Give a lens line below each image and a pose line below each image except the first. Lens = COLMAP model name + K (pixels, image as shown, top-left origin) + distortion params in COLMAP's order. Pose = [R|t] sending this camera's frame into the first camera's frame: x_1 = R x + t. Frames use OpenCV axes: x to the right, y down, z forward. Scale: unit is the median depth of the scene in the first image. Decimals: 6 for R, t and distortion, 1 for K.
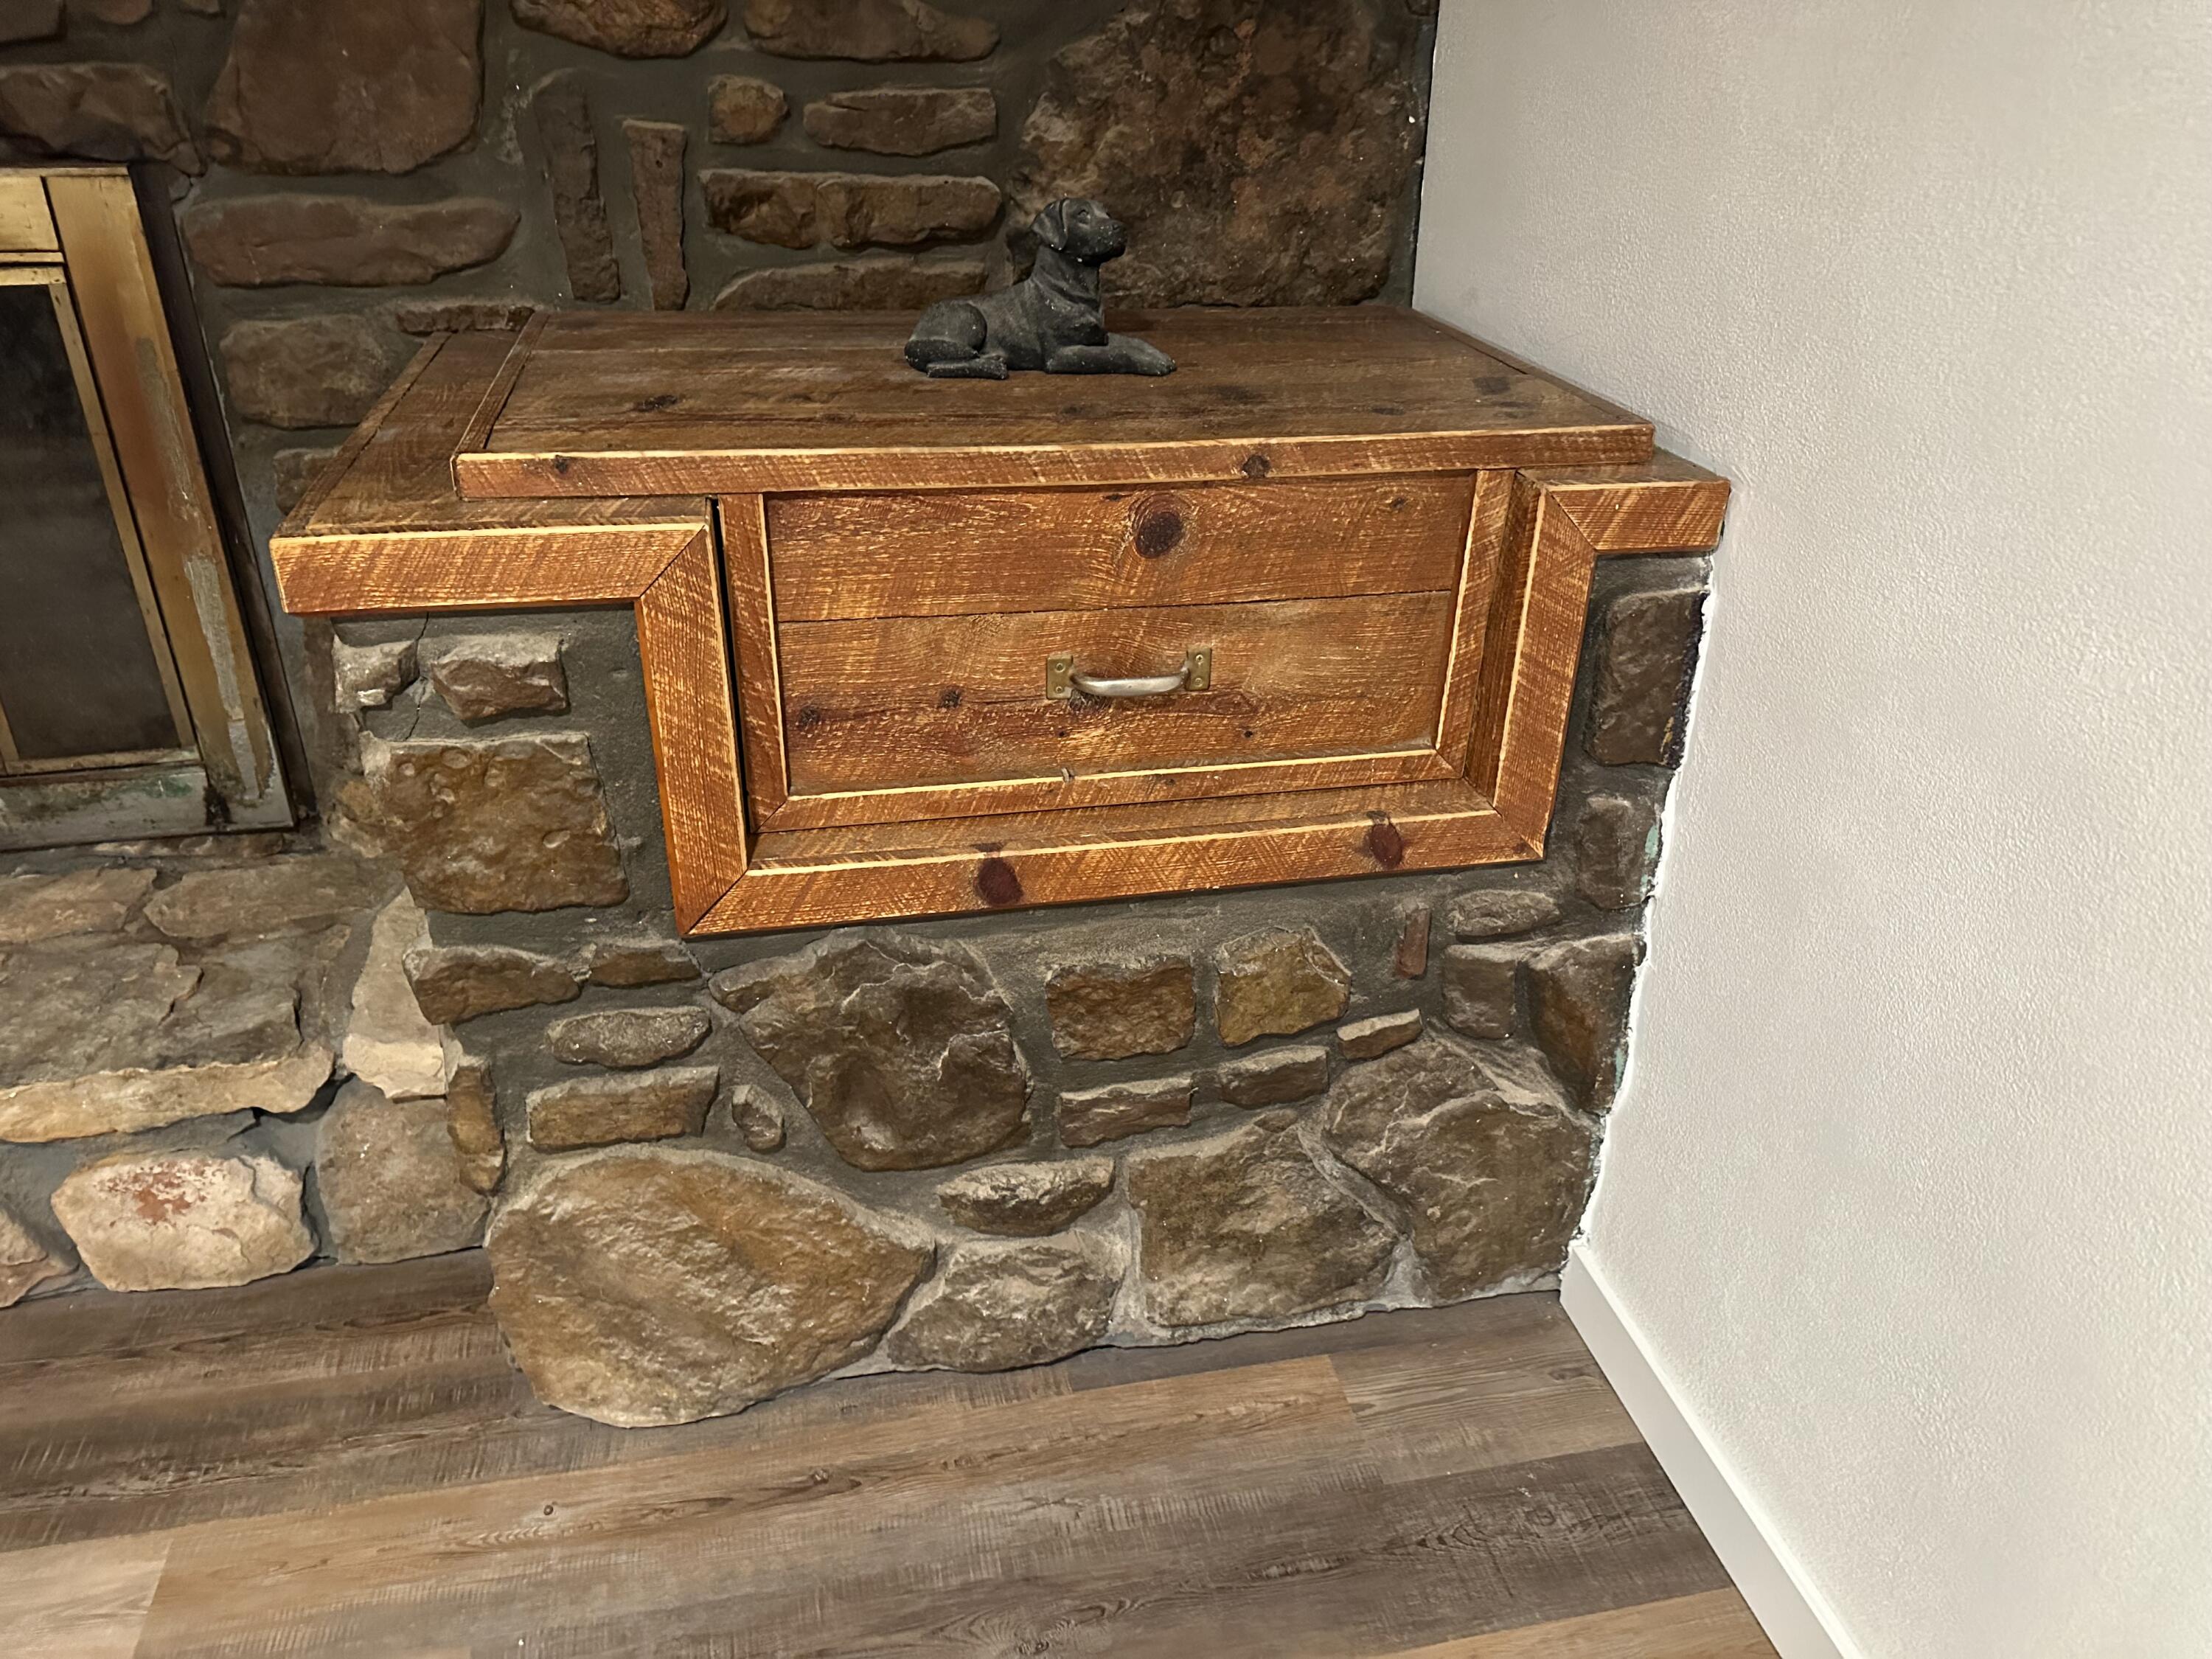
lens RADIAL K [[1542.9, 0, 1129.5], [0, 1542.9, 831.8], [0, 0, 1]] dist [0.028981, -0.047096]
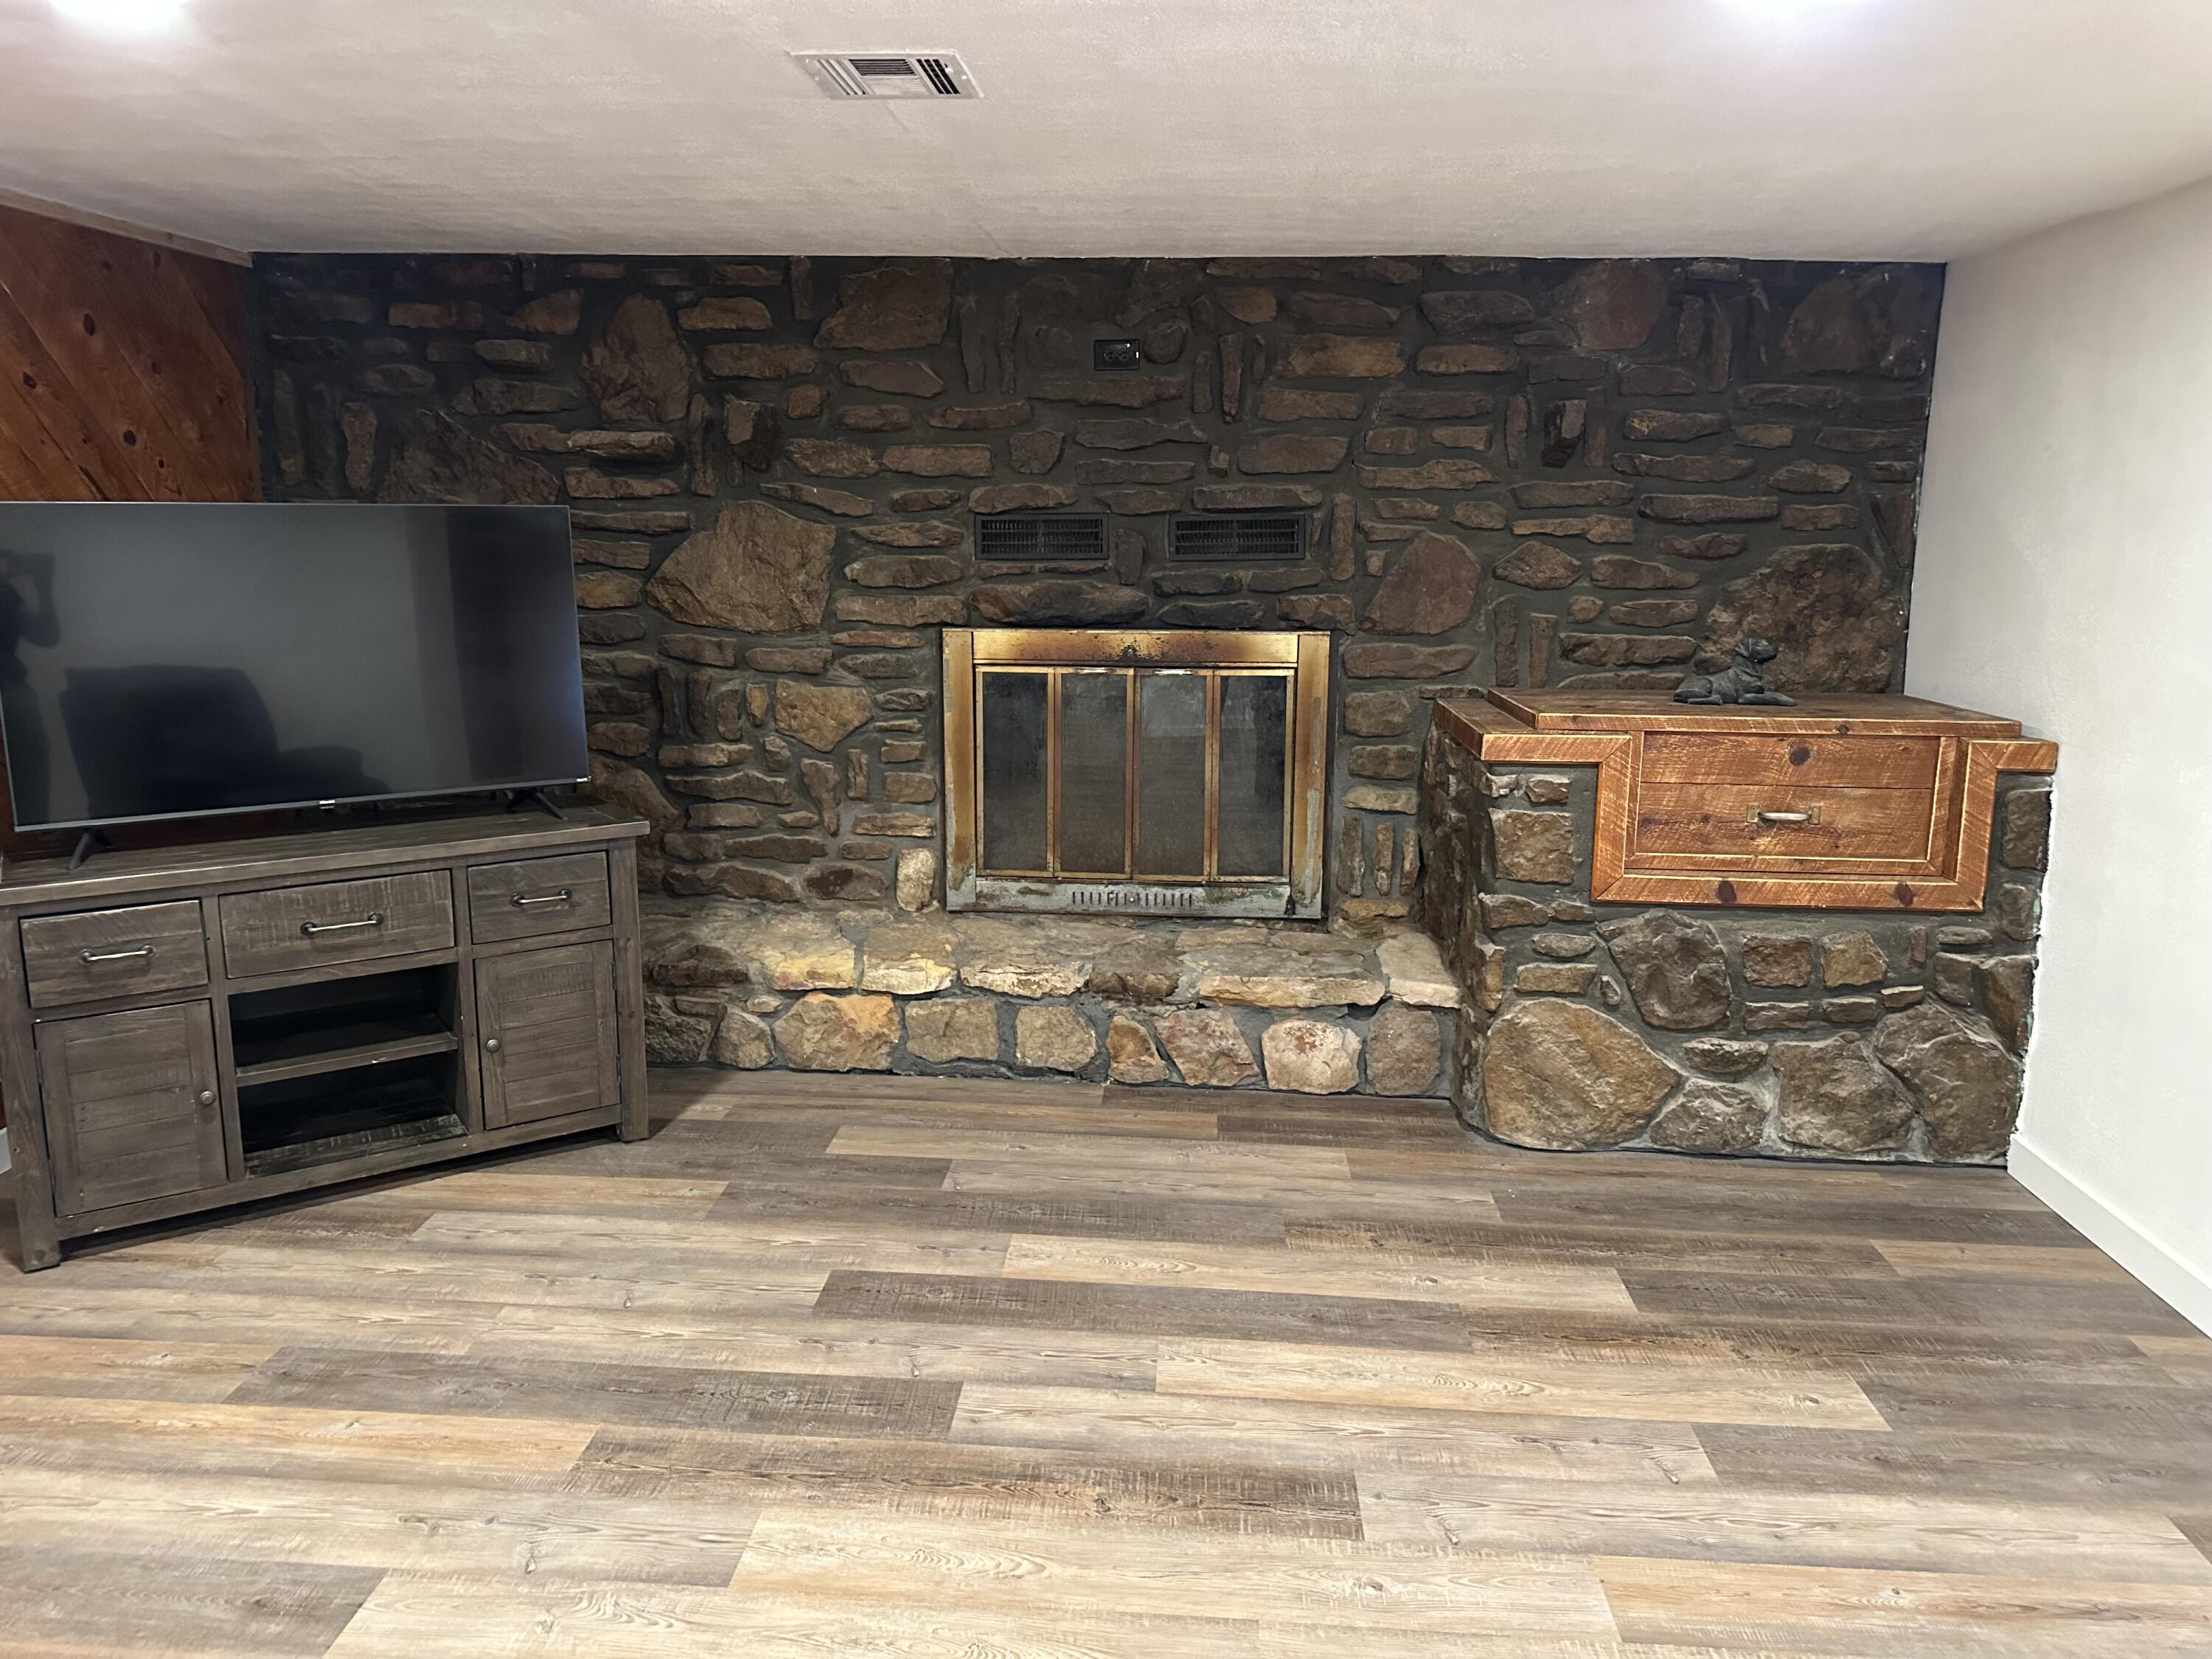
lens RADIAL K [[1524.3, 0, 1070.7], [0, 1524.3, 813.1], [0, 0, 1]] dist [0.077506, -0.164564]
pose [[0.951388, 0.031324, -0.306399, -0.290560], [-0.128527, 0.944434, -0.302531, 0.686675], [0.279897, 0.327205, 0.902549, -1.327524]]
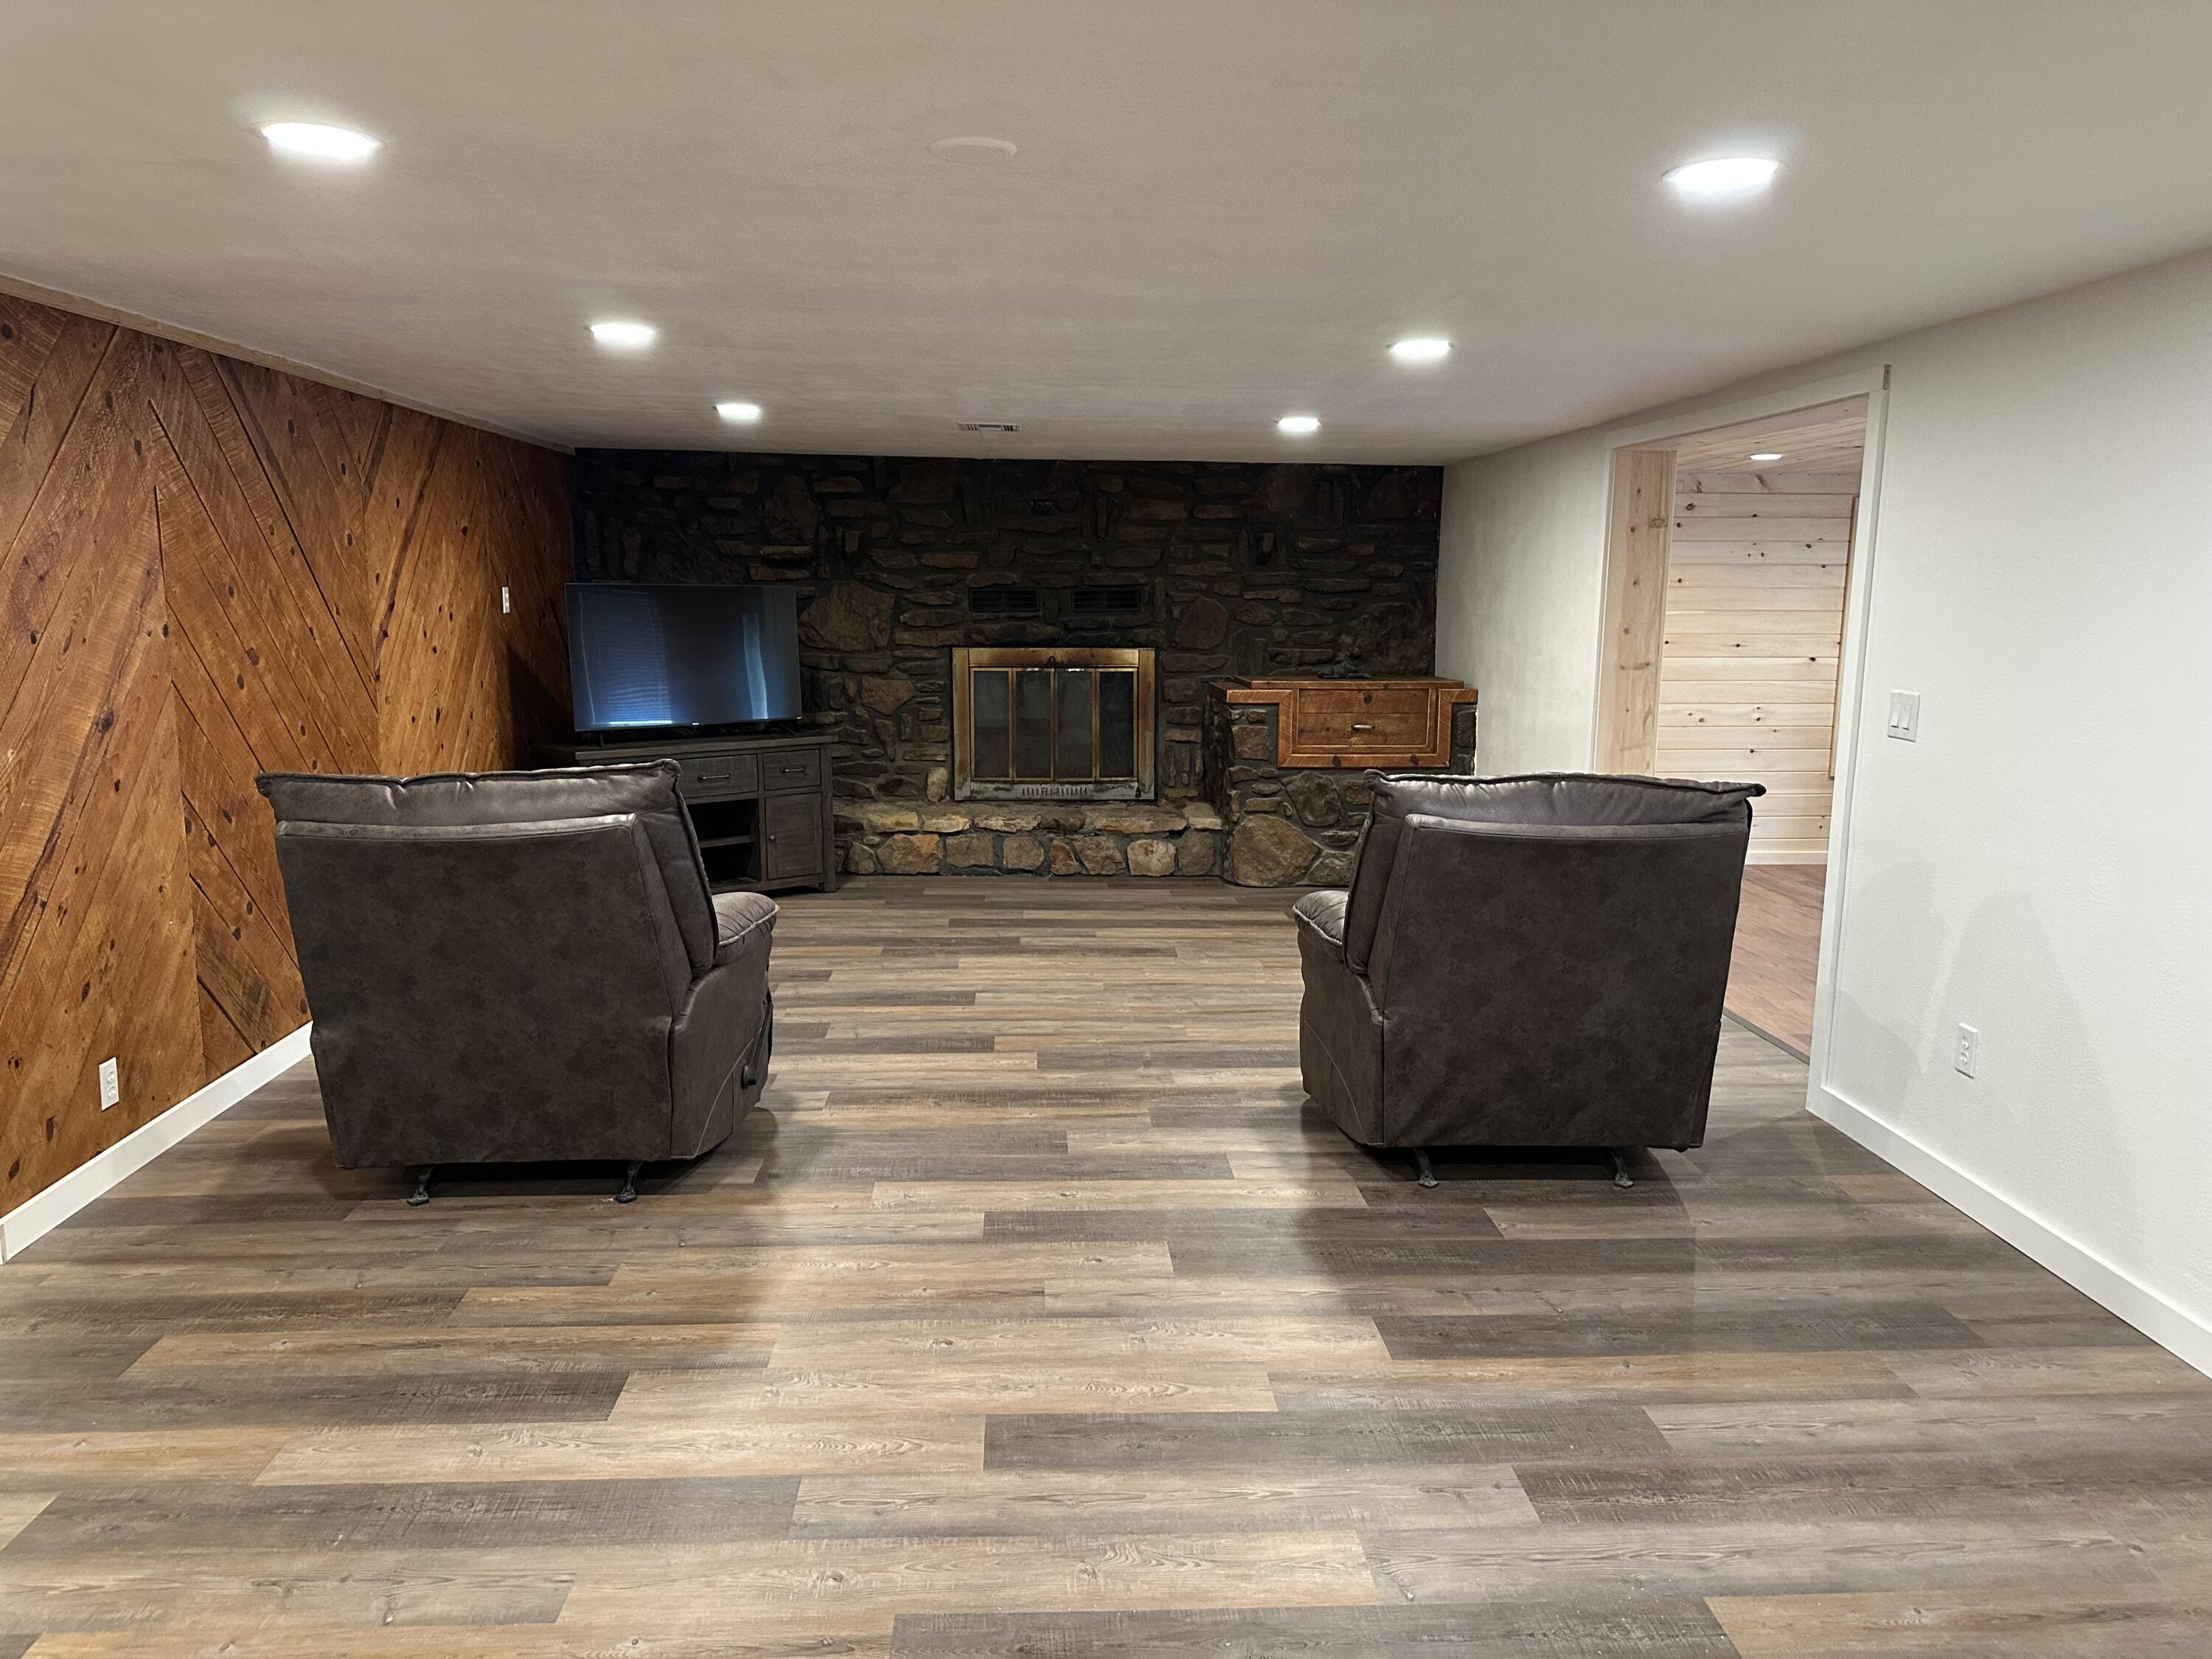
lens RADIAL K [[1544.8, 0, 1094.6], [0, 1544.8, 833.4], [0, 0, 1]] dist [0.043669, -0.048253]
pose [[0.983865, 0.000385, -0.178914, 0.039913], [-0.062755, 0.937209, -0.343075, 1.884087], [0.167548, 0.348767, 0.922111, -3.476544]]
